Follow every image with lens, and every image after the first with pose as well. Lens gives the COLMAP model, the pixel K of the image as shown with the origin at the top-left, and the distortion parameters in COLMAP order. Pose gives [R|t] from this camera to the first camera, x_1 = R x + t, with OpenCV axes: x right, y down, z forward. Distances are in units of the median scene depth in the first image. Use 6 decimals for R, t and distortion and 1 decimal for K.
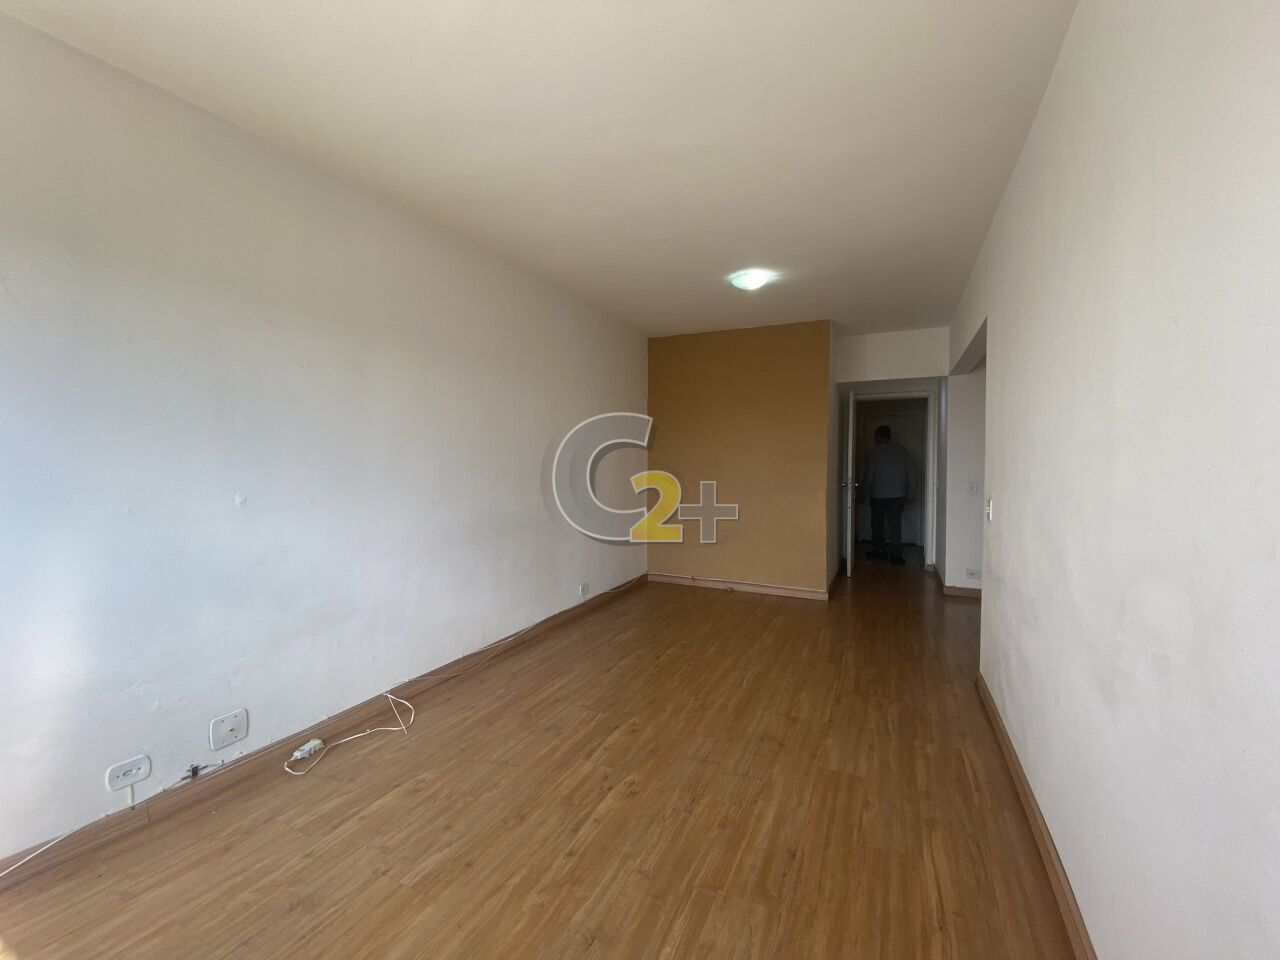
lens RADIAL K [[539.2, 0, 641.7], [0, 539.2, 477.5], [0, 0, 1]] dist [-0.016512, -0.001108]
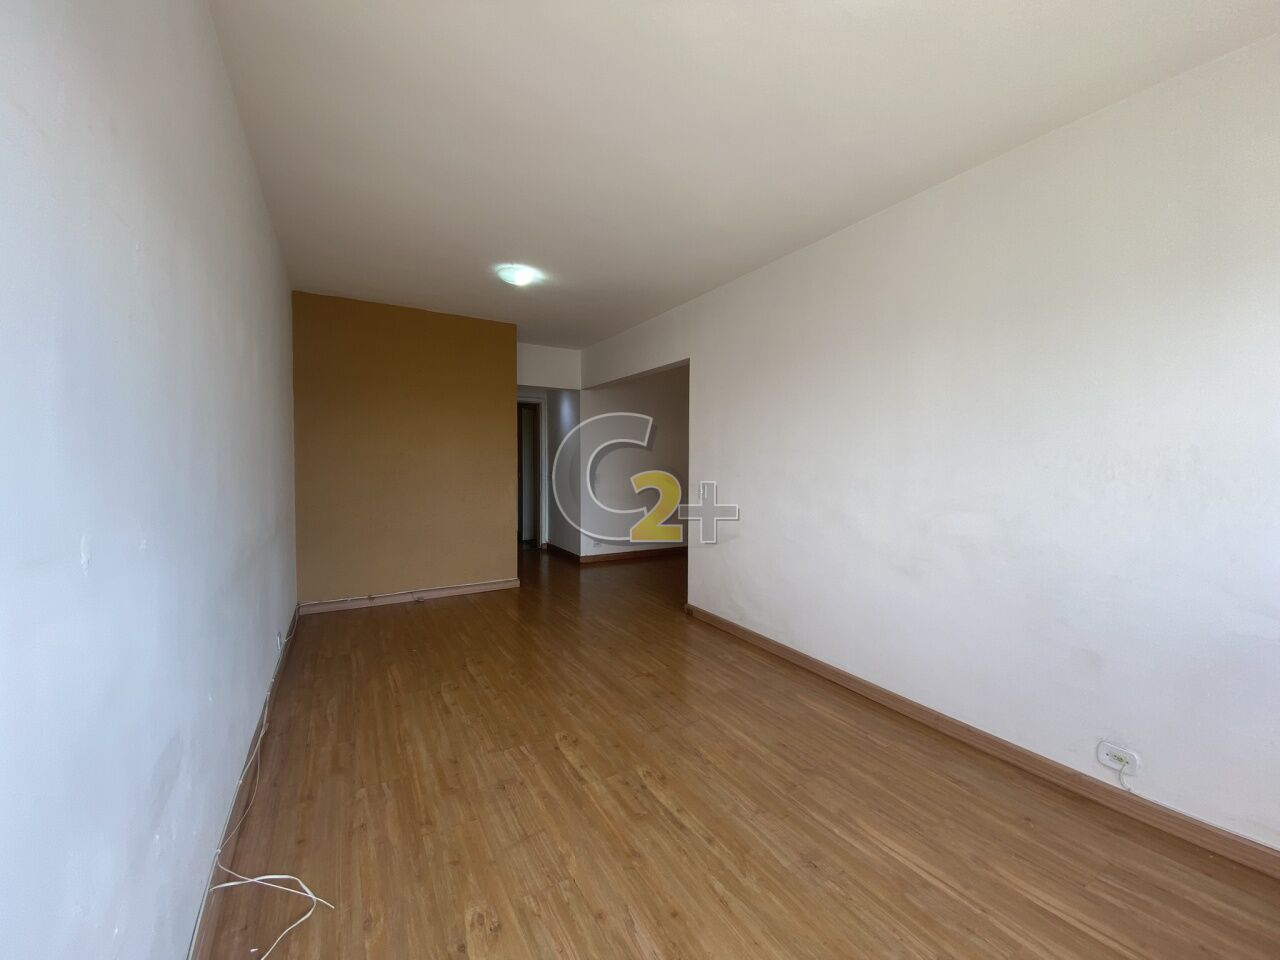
lens RADIAL K [[539.2, 0, 630.6], [0, 539.2, 479.3], [0, 0, 1]] dist [-0.016512, -0.001108]
pose [[0.577468, -0.050580, 0.814845, -0.760397], [0.040137, 0.998631, 0.033544, -0.023989], [-0.815426, 0.013334, 0.578708, 0.384535]]
